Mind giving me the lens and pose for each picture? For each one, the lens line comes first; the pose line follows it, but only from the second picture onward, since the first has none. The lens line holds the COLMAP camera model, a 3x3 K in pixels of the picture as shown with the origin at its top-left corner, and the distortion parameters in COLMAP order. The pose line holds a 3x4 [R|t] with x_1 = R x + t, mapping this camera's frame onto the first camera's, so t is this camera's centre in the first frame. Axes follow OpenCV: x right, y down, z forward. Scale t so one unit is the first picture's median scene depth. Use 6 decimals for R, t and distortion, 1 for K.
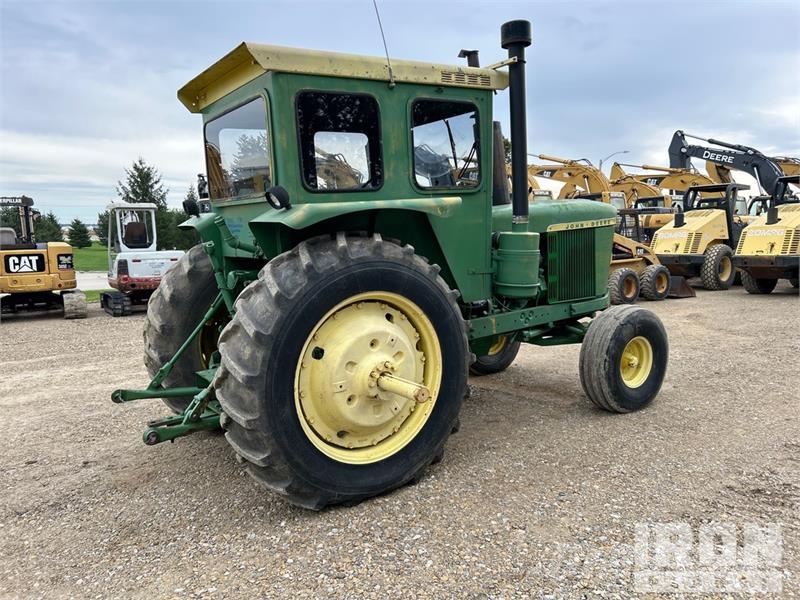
lens RADIAL K [[596.8, 0, 392.2], [0, 596.8, 308.1], [0, 0, 1]] dist [0.073281, -0.100873]
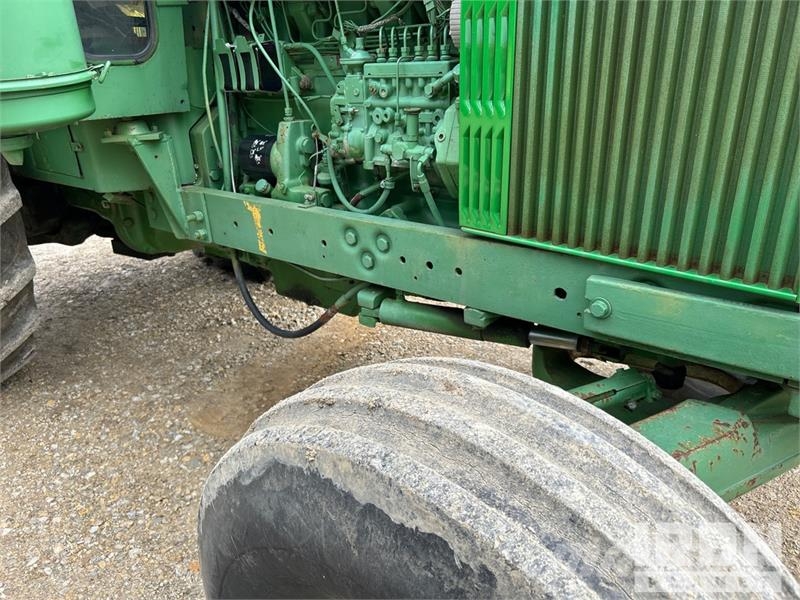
lens RADIAL K [[606.5, 0, 400.0], [0, 606.5, 300.0], [0, 0, 1]] dist [0.055716, -0.067008]
pose [[0.293389, 0.394363, -0.870862, 0.455925], [-0.130398, 0.918944, 0.372207, -0.064725], [0.947058, 0.004357, 0.321032, 0.882309]]
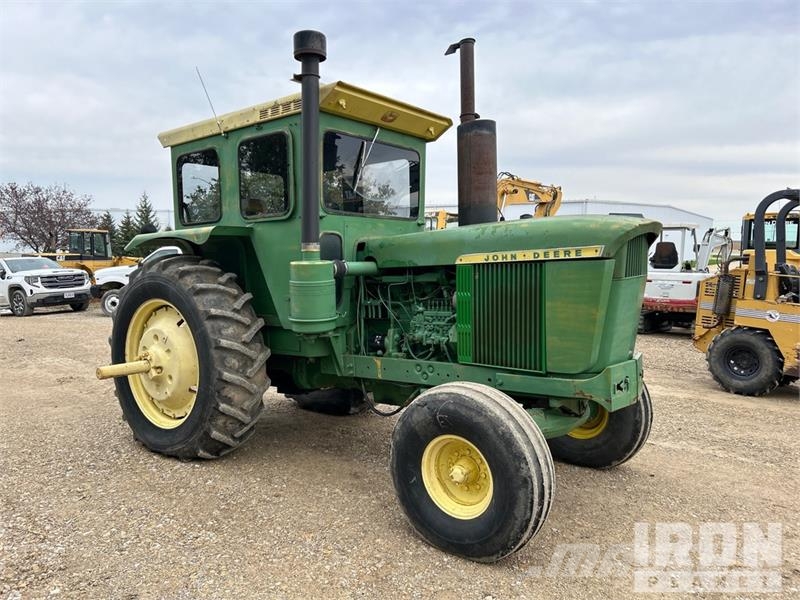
lens RADIAL K [[596.8, 0, 392.2], [0, 596.8, 308.1], [0, 0, 1]] dist [0.073281, -0.100873]
pose [[0.310994, 0.109524, -0.944080, 0.889396], [-0.134332, 0.988431, 0.070418, -0.110124], [0.940871, 0.104921, 0.322109, 0.669262]]
